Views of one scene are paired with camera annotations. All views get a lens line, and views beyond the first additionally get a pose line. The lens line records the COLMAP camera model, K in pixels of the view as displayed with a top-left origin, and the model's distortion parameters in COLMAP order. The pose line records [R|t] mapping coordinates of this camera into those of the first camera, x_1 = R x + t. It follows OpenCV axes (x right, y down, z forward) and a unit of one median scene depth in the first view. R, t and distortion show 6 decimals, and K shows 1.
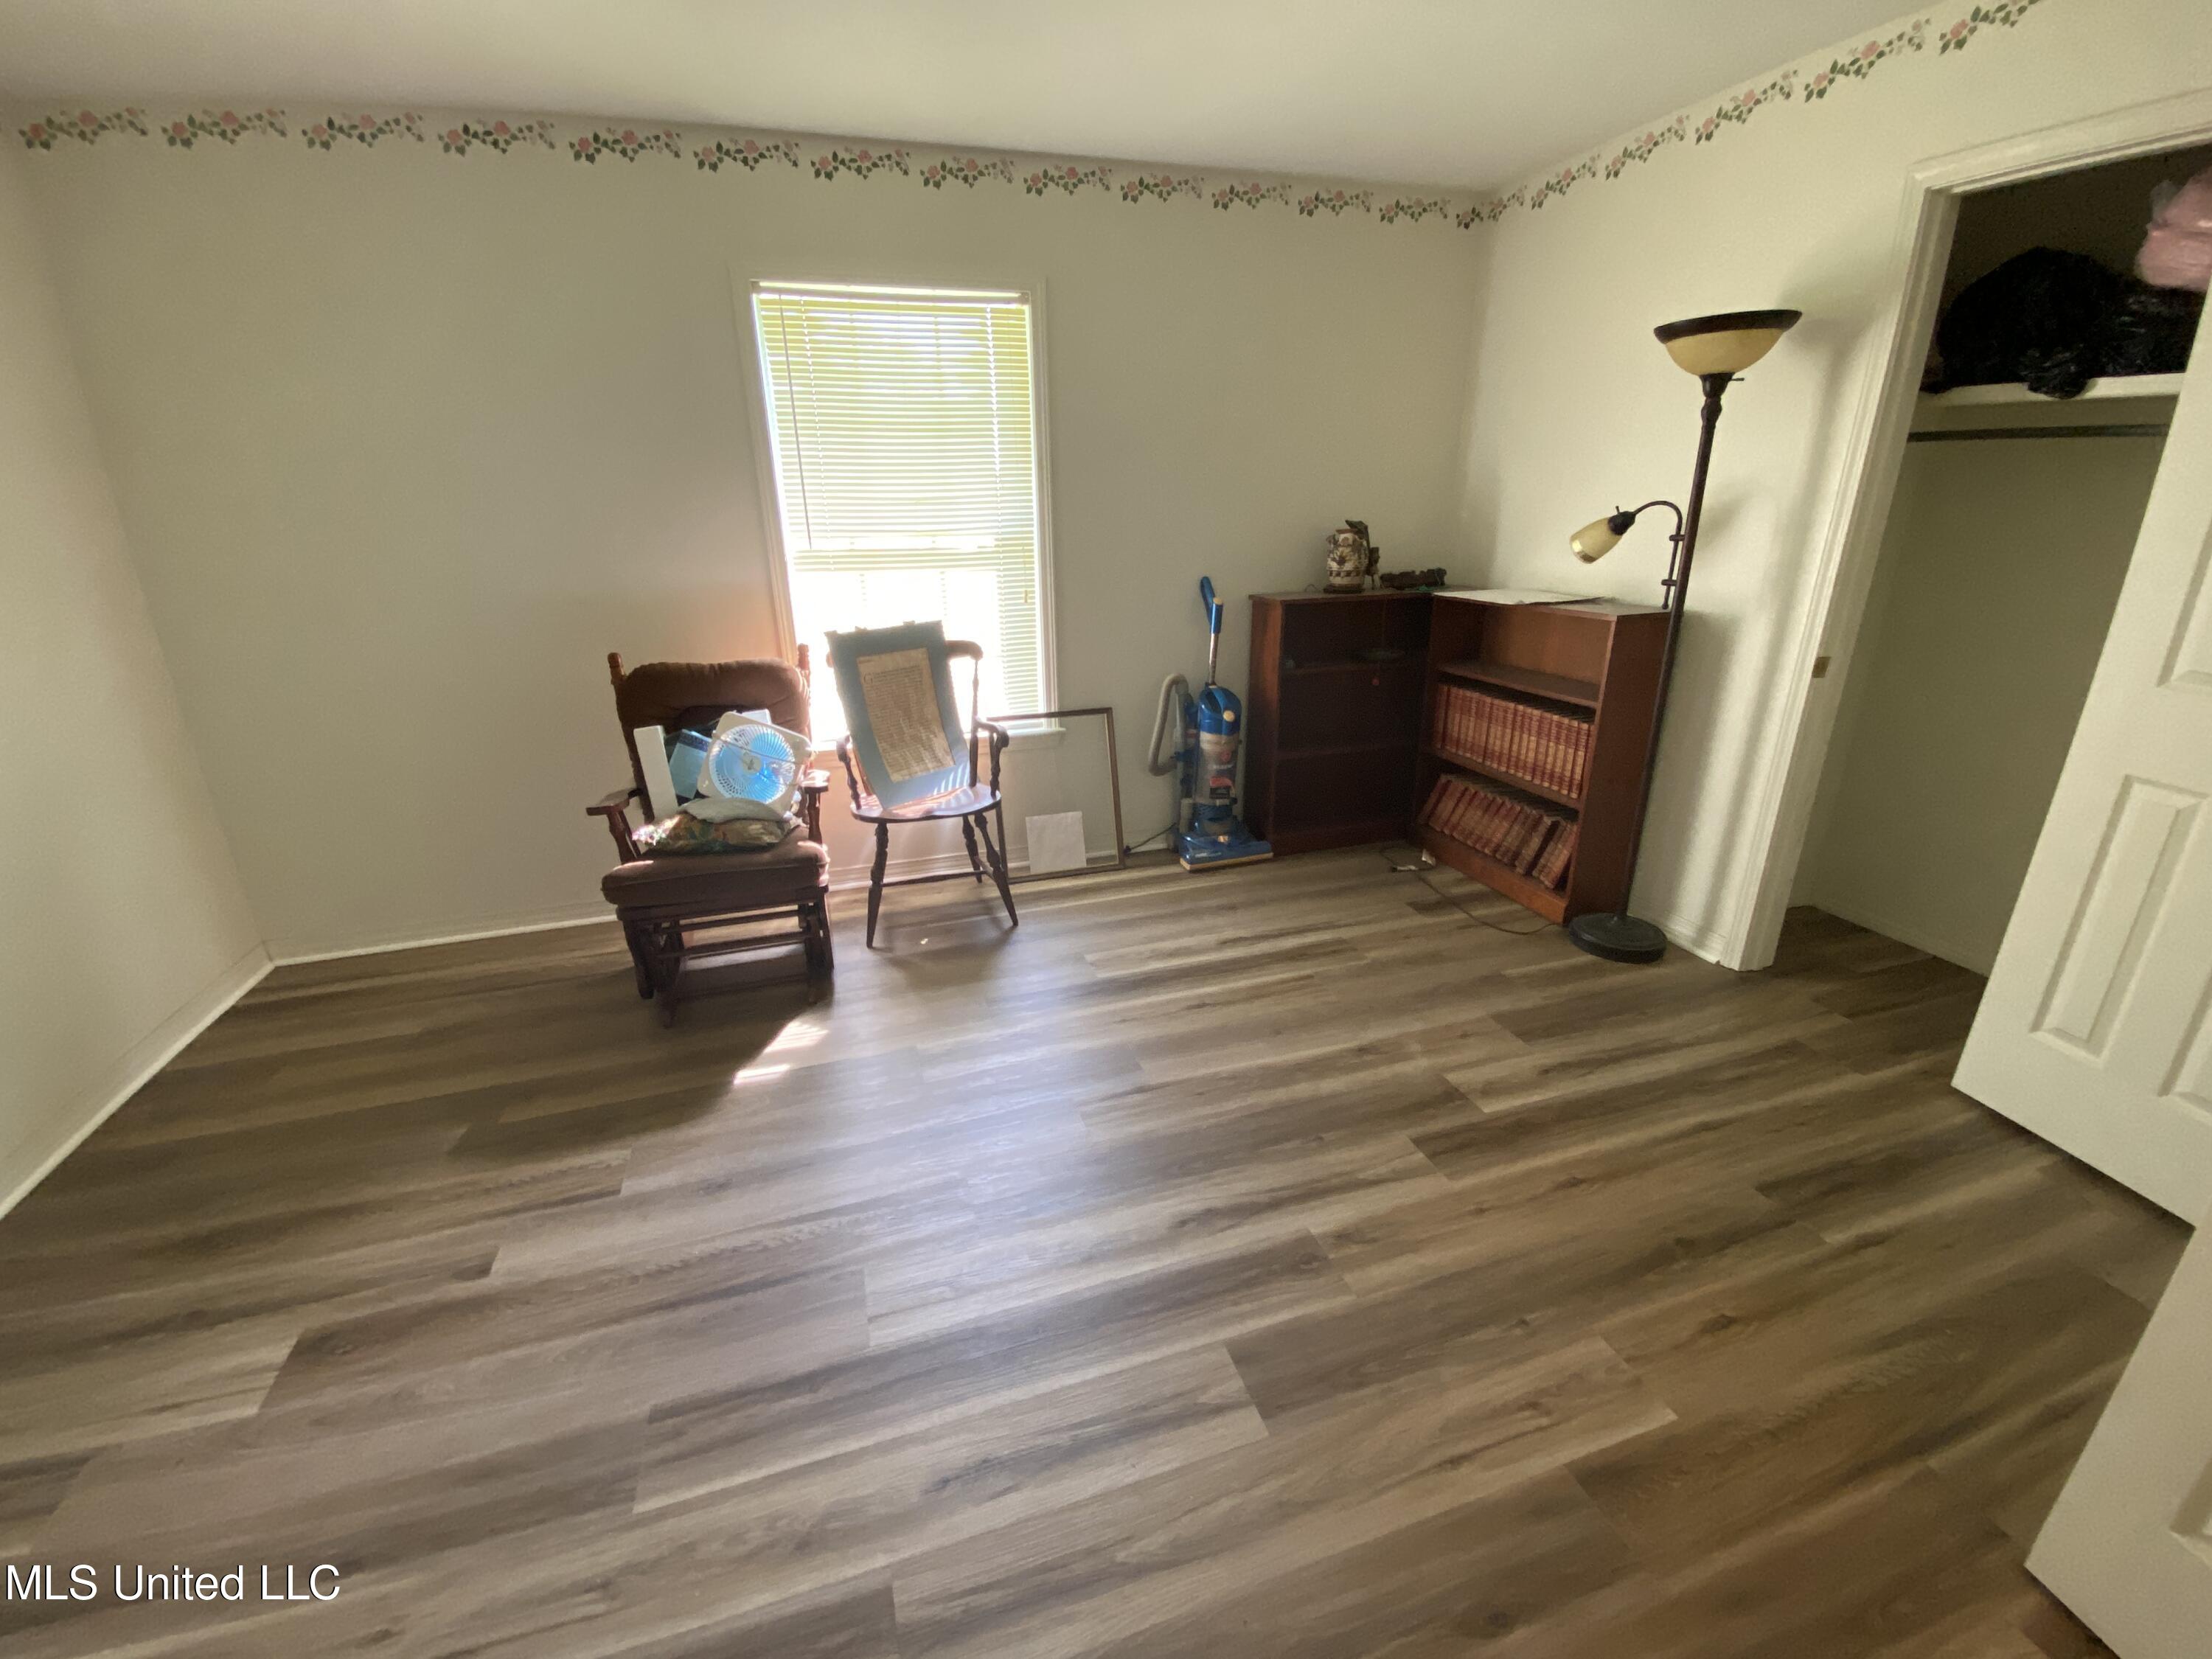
lens RADIAL K [[896.3, 0, 1106.0], [0, 896.3, 824.0], [0, 0, 1]] dist [0.031259, -0.027617]
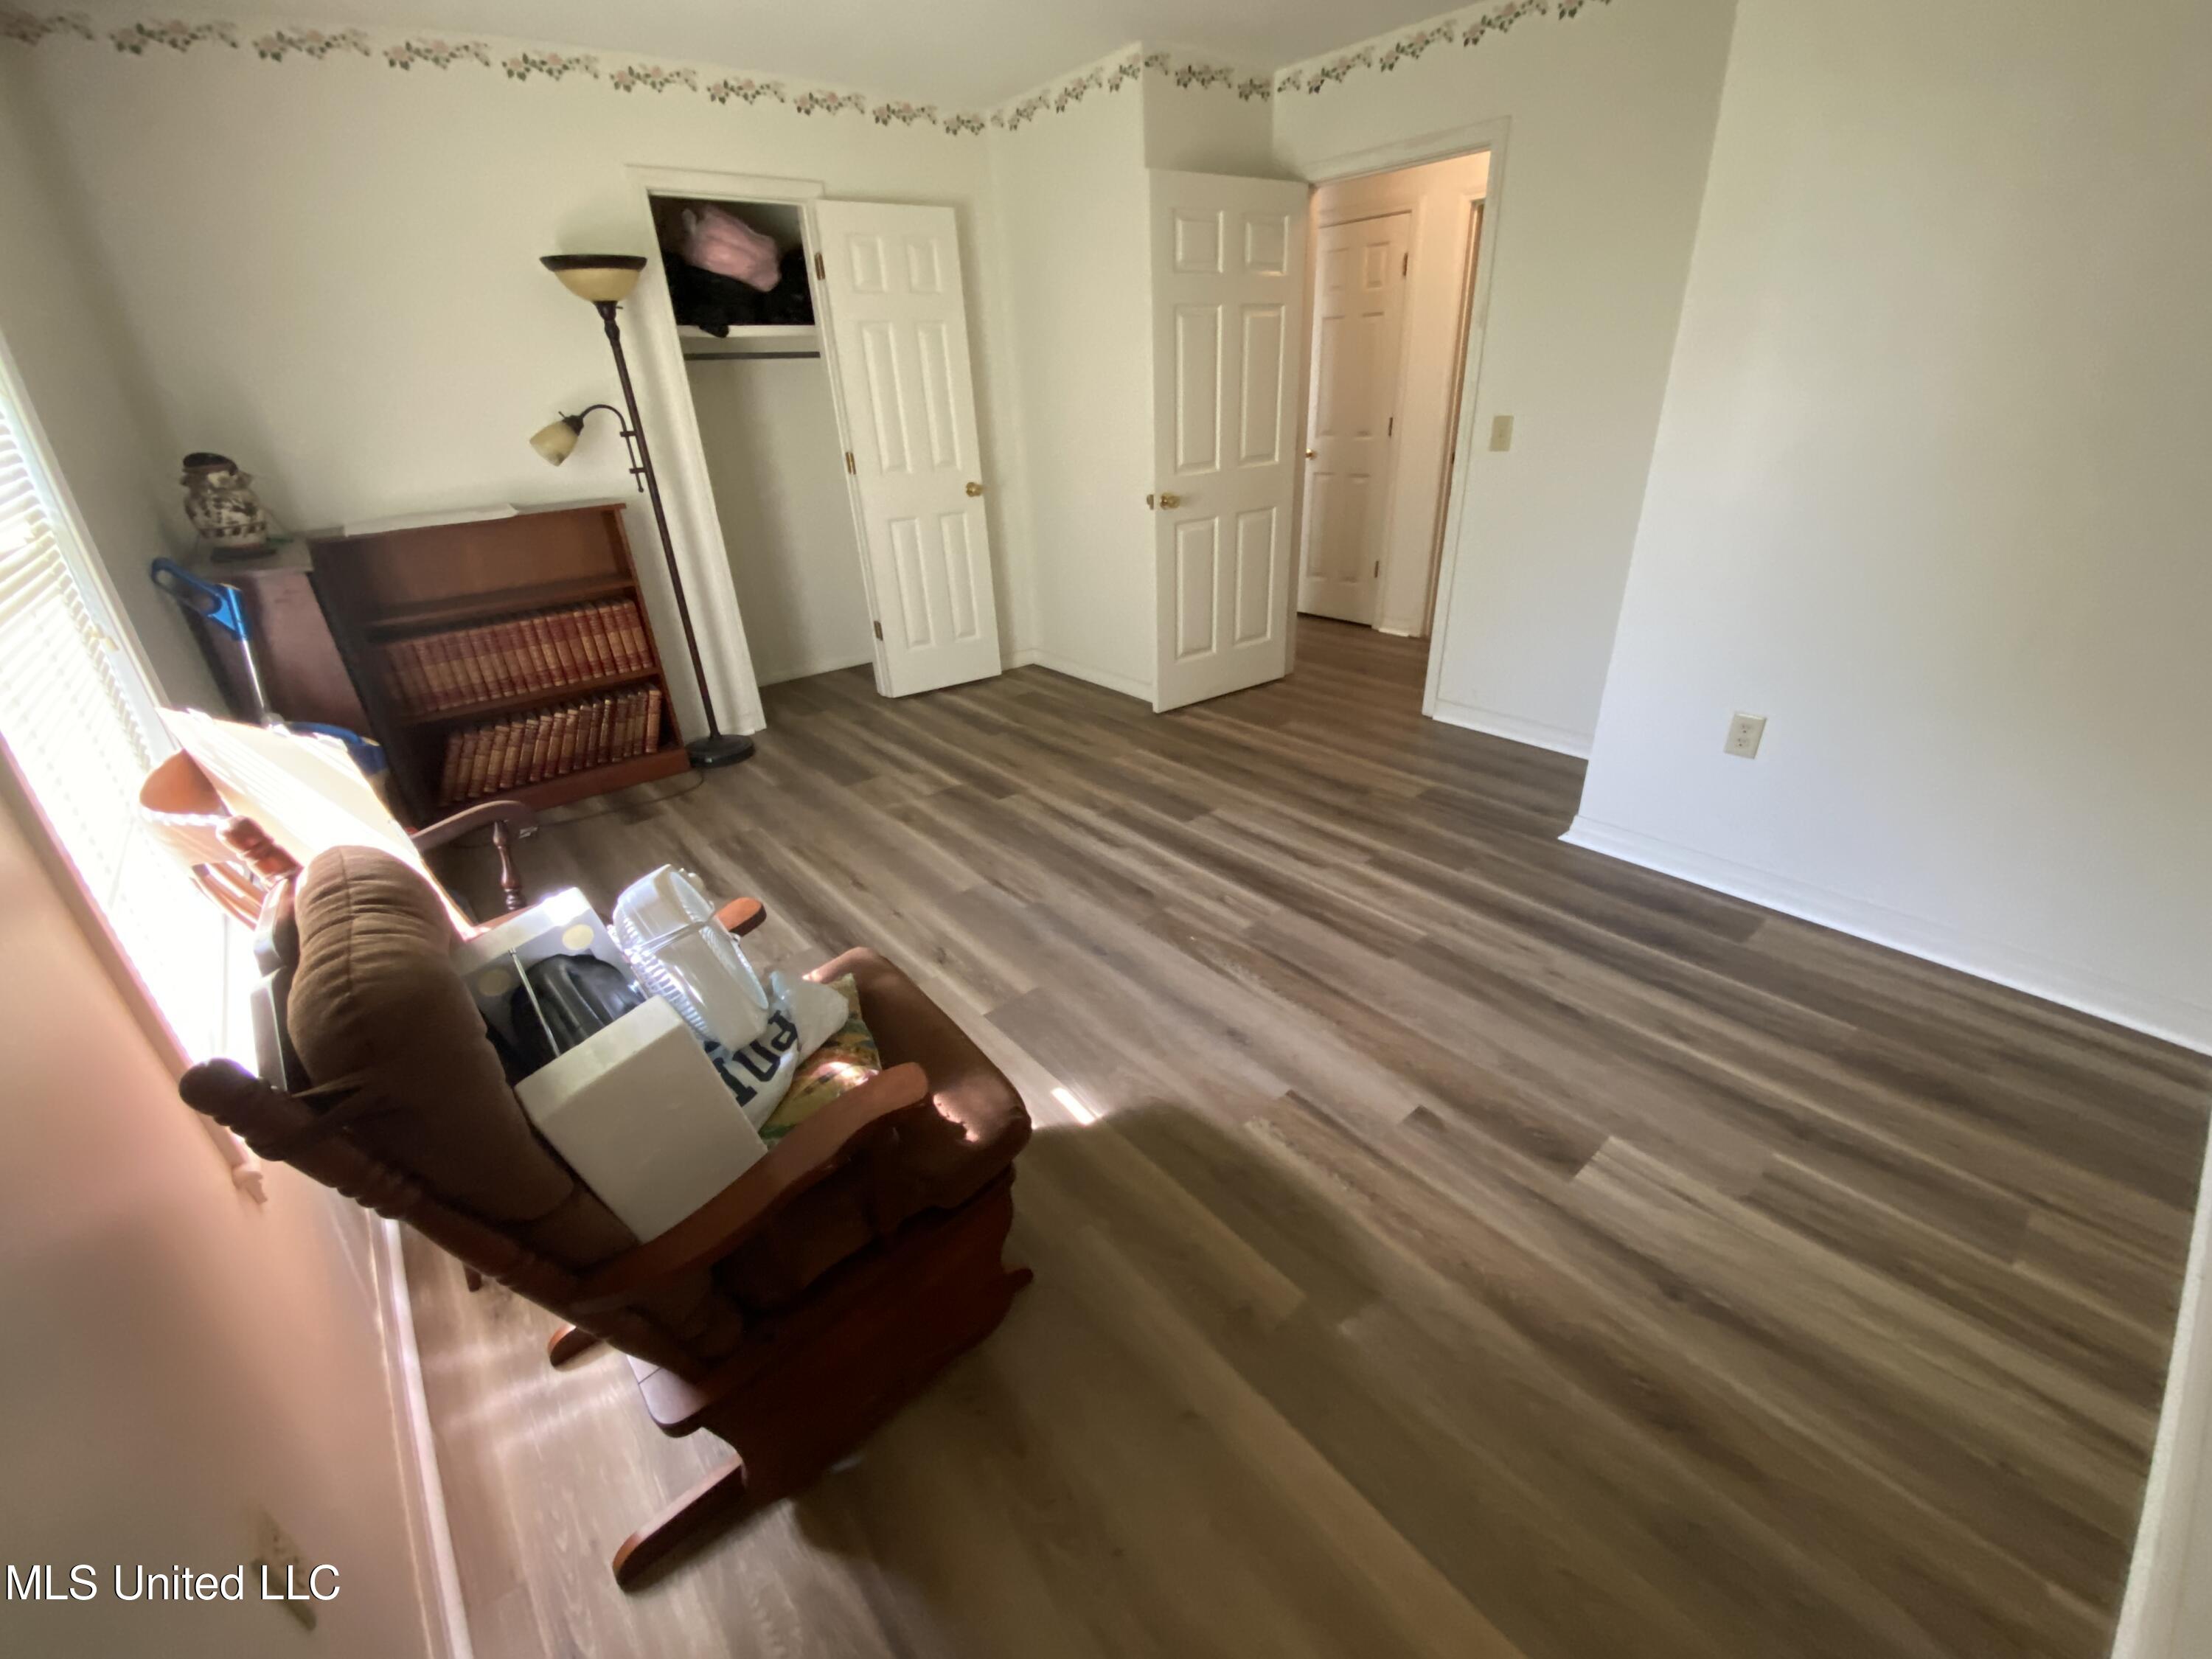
lens RADIAL K [[896.3, 0, 1106.0], [0, 896.3, 824.0], [0, 0, 1]] dist [0.031259, -0.027617]
pose [[-0.378241, -0.381769, 0.843319, -1.109392], [0.355266, 0.781375, 0.513069, -0.373625], [-0.854822, 0.493666, -0.159919, 1.115181]]
